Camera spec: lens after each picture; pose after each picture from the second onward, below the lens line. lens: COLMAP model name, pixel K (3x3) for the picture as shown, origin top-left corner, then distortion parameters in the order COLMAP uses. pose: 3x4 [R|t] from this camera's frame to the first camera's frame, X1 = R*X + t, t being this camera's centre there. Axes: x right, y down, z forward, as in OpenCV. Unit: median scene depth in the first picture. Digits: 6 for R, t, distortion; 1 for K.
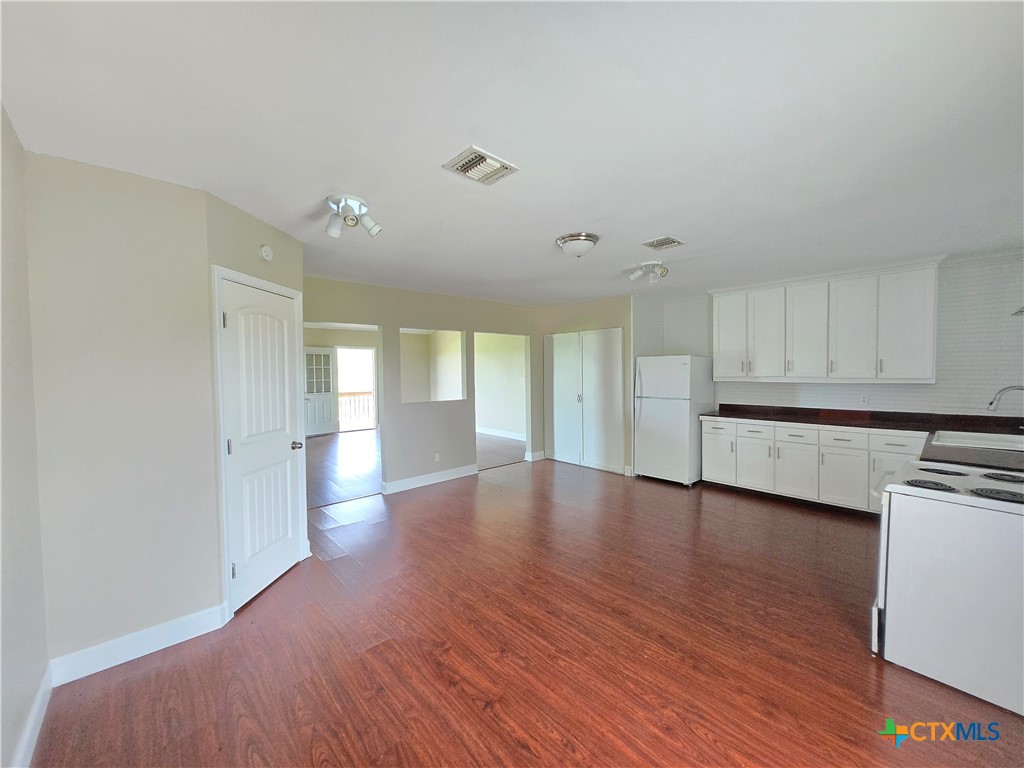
lens RADIAL K [[399.9, 0, 517.6], [0, 399.9, 382.1], [0, 0, 1]] dist [0.000271, -0.001188]
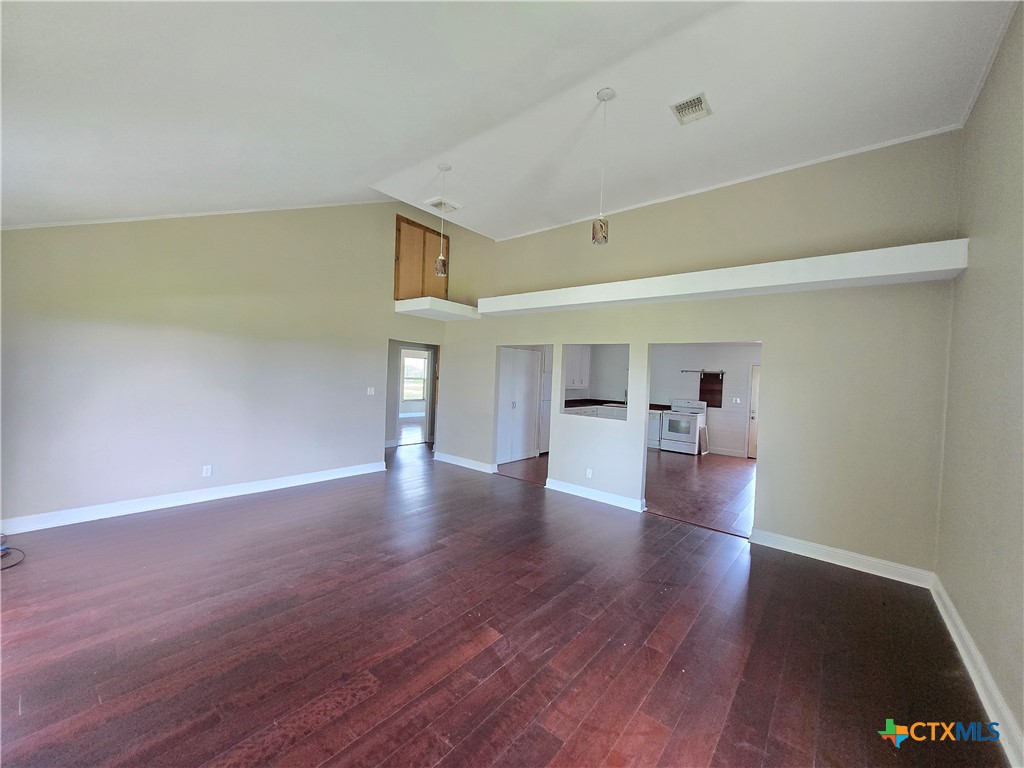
lens RADIAL K [[399.9, 0, 516.8], [0, 399.9, 386.7], [0, 0, 1]] dist [0.000271, -0.001188]
pose [[-0.136284, -0.024132, 0.990376, -1.262929], [-0.011828, 0.999672, 0.022731, -0.050934], [-0.990599, -0.008616, -0.136525, 1.422673]]
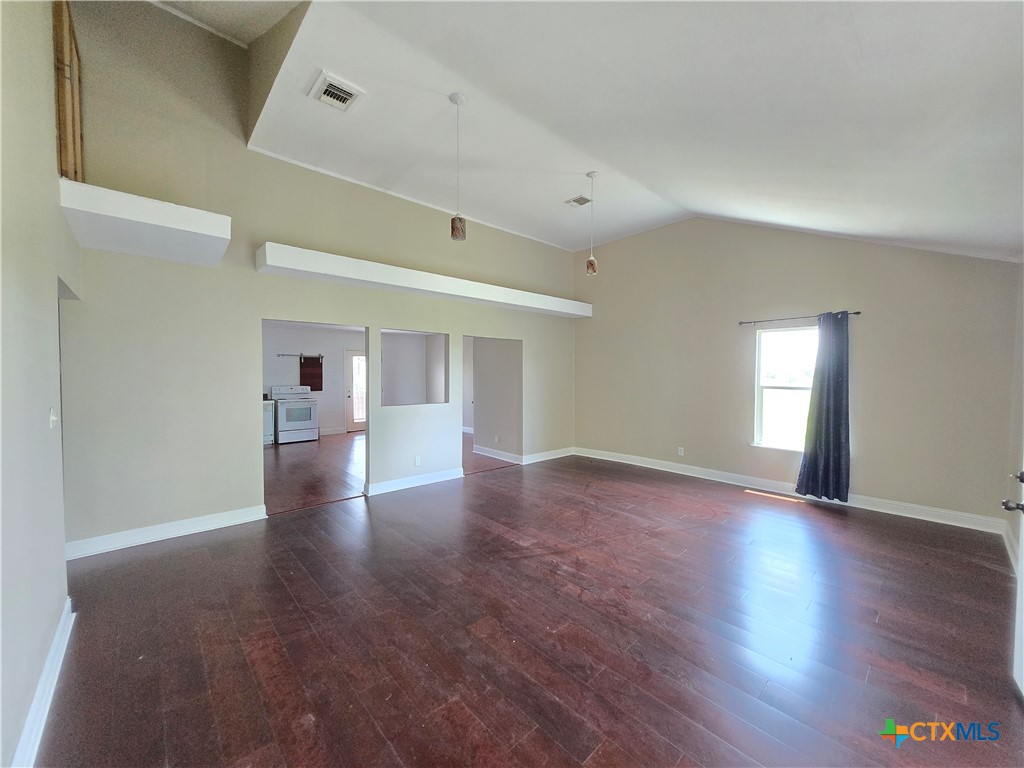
lens RADIAL K [[399.9, 0, 515.4], [0, 399.9, 385.7], [0, 0, 1]] dist [0.000271, -0.001188]
pose [[-0.999990, 0.002832, -0.003514, -0.493841], [0.002605, 0.998009, 0.063019, -0.064705], [0.003686, 0.063009, -0.998006, 2.137851]]
